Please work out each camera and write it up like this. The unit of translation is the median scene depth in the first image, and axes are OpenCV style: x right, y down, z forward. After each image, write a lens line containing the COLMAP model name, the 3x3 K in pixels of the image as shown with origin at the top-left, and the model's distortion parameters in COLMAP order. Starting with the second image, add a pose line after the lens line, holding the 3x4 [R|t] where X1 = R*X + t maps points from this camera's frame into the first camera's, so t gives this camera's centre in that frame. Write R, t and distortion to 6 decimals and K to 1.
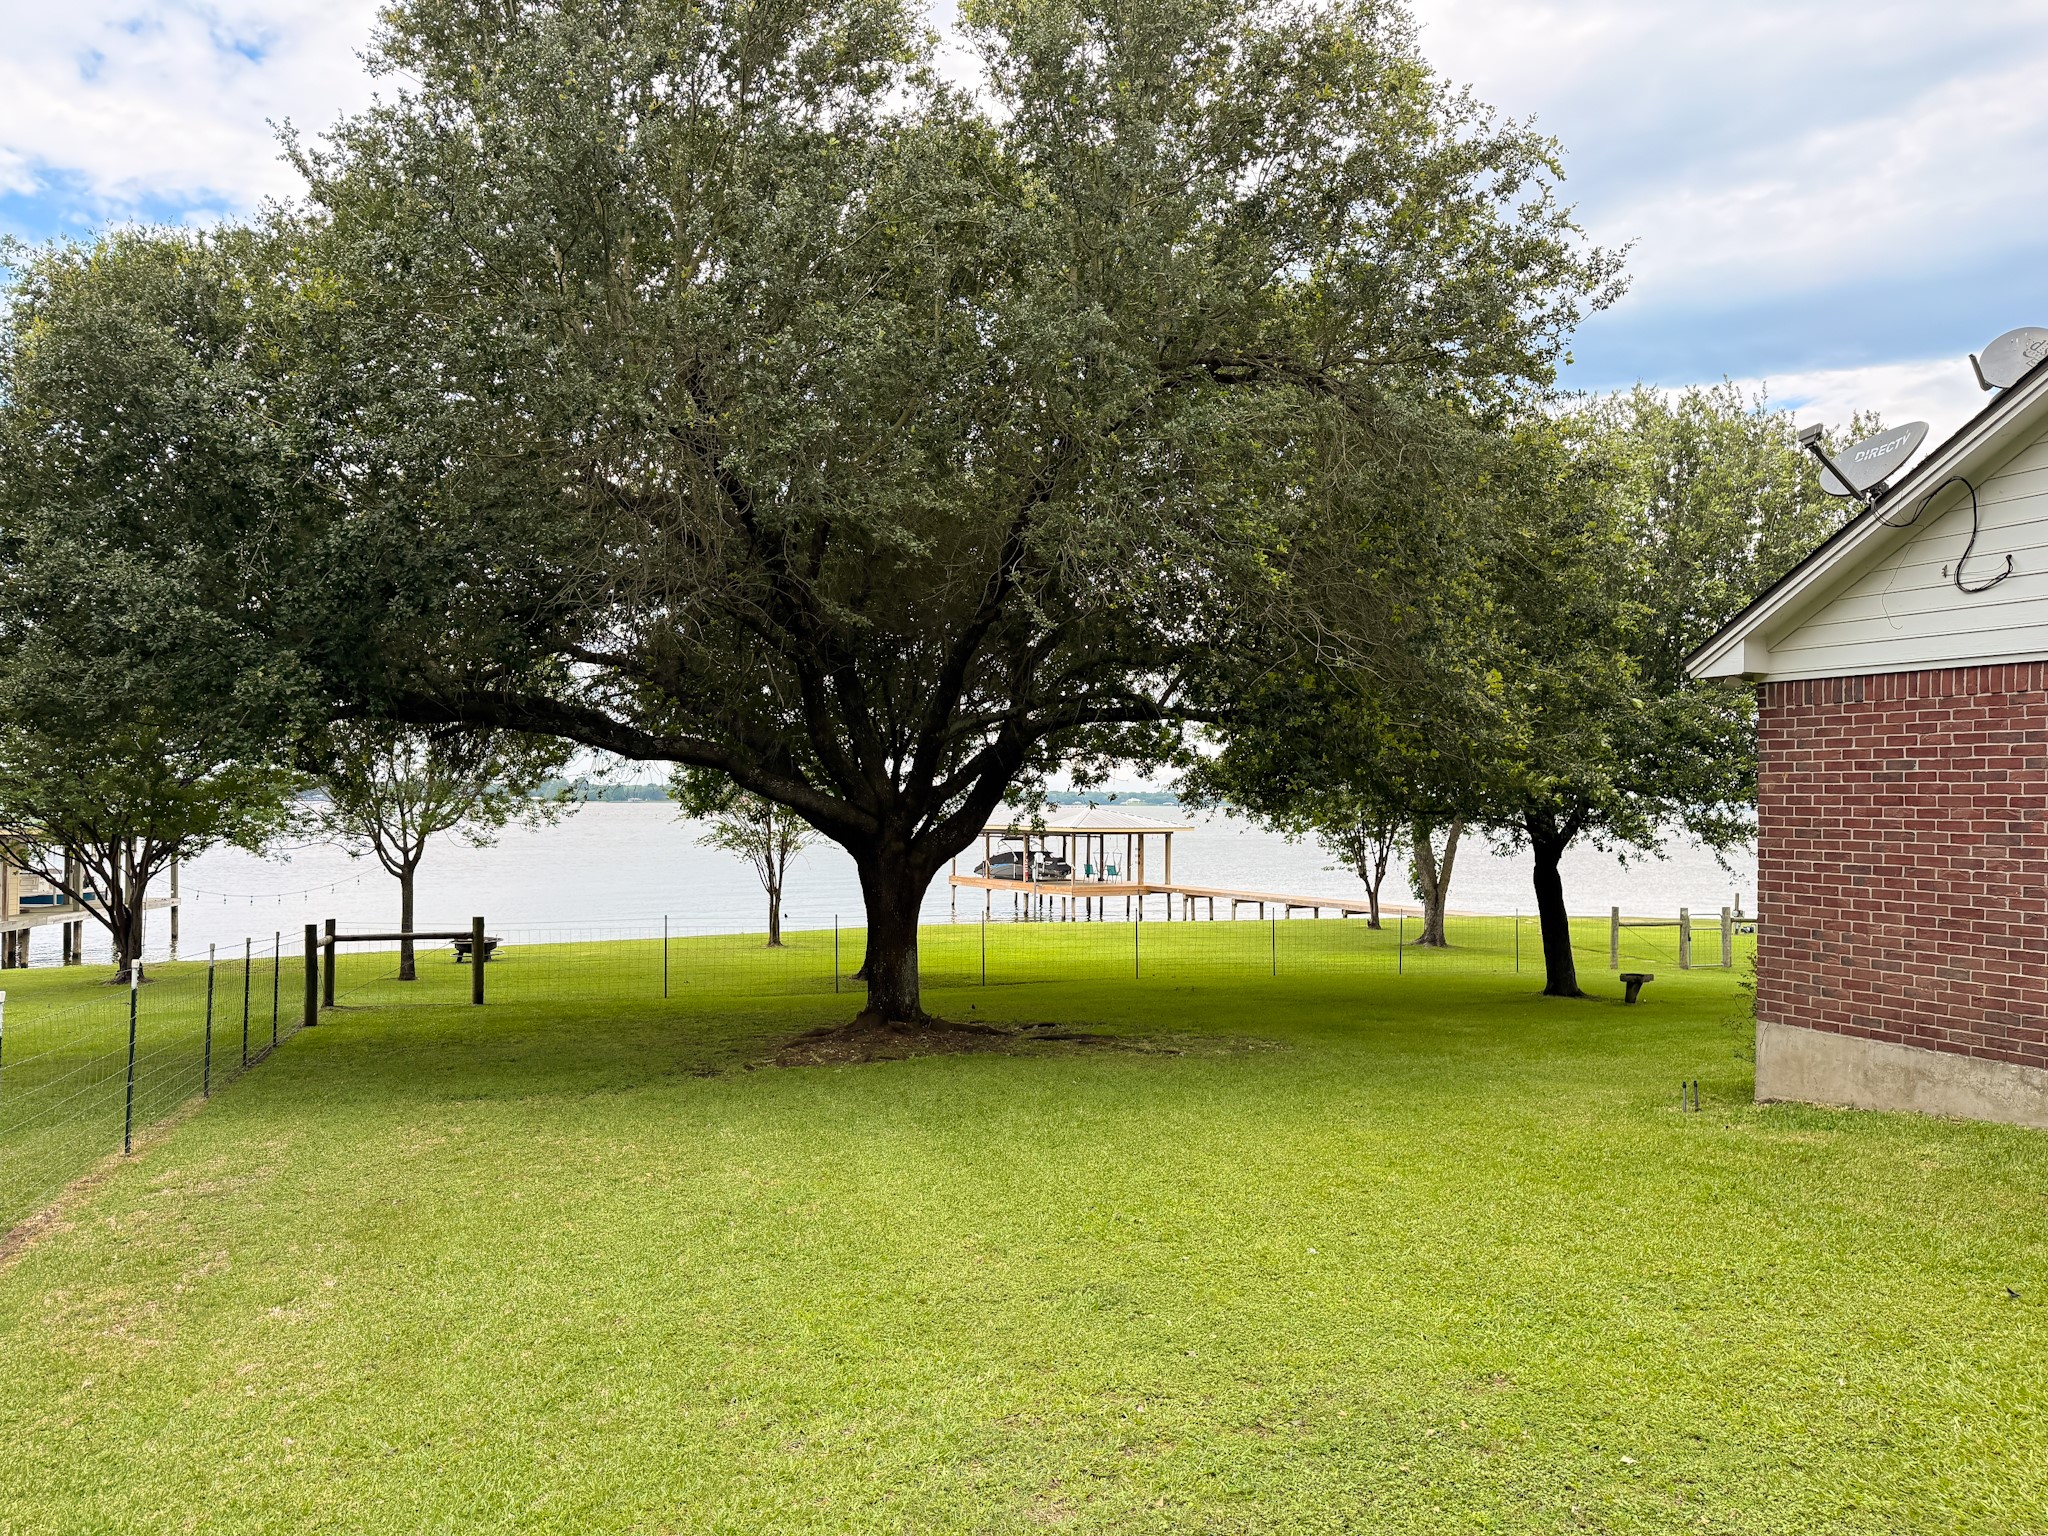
lens RADIAL K [[1458.2, 0, 1024.0], [0, 1458.2, 768.0], [0, 0, 1]] dist [0.116138, -0.110577]
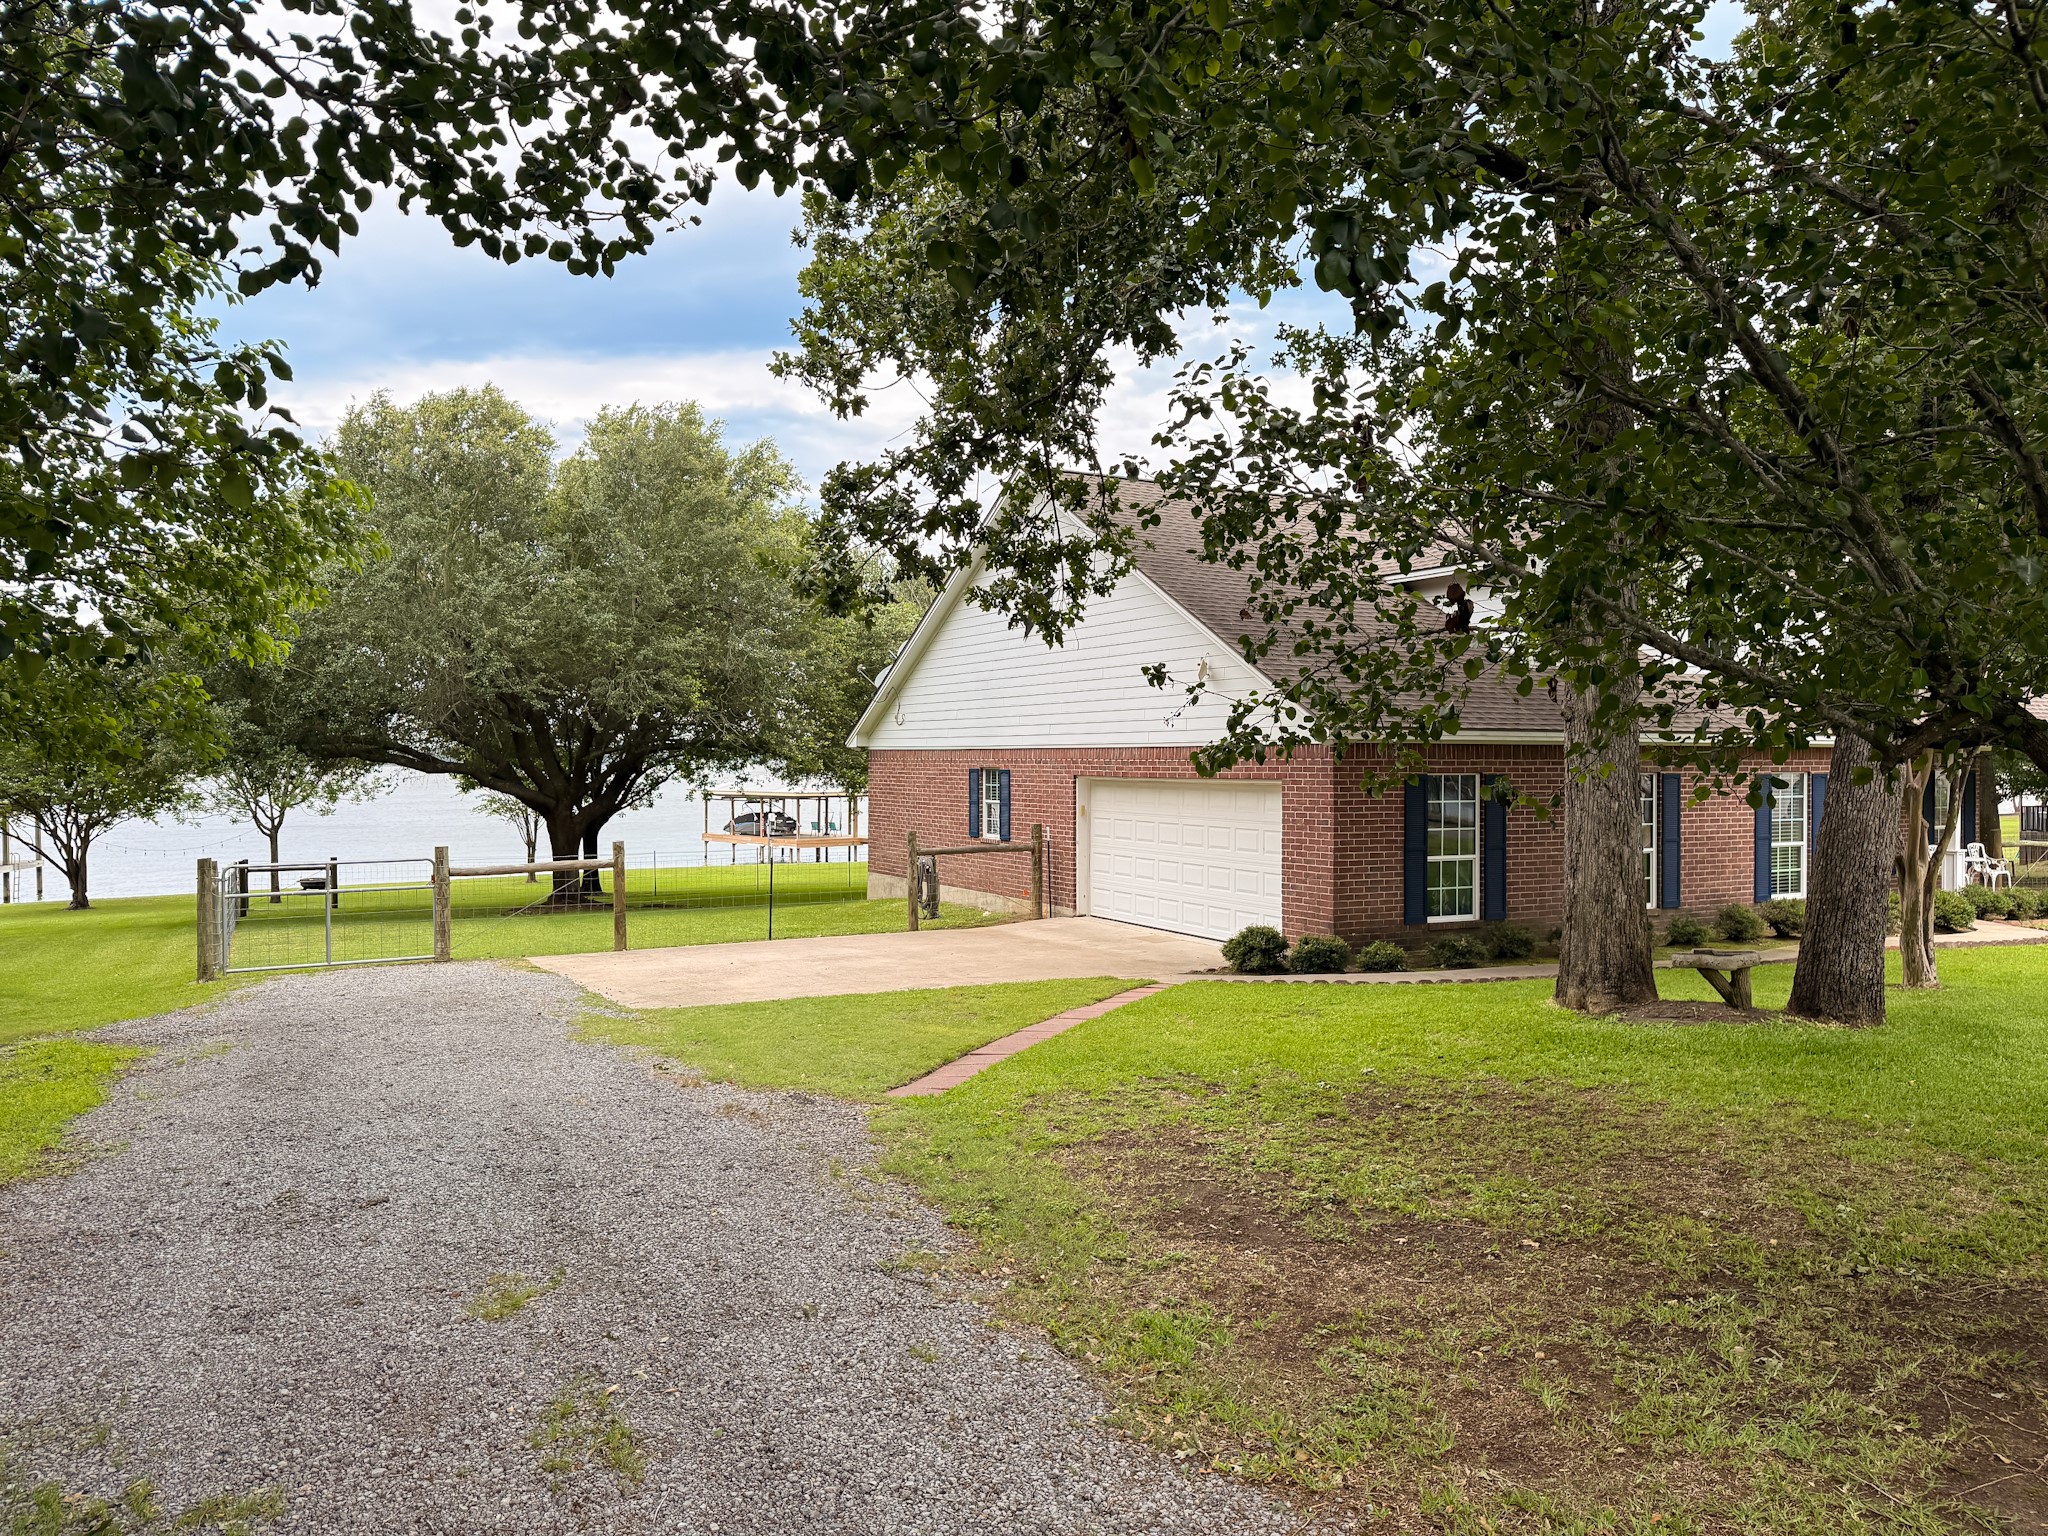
lens RADIAL K [[1458.2, 0, 1024.0], [0, 1458.2, 768.0], [0, 0, 1]] dist [0.116138, -0.110577]
pose [[0.991926, -0.010884, 0.126352, 0.104050], [0.007250, 0.999548, 0.029187, -0.023542], [-0.126612, -0.028035, 0.991556, -0.405403]]
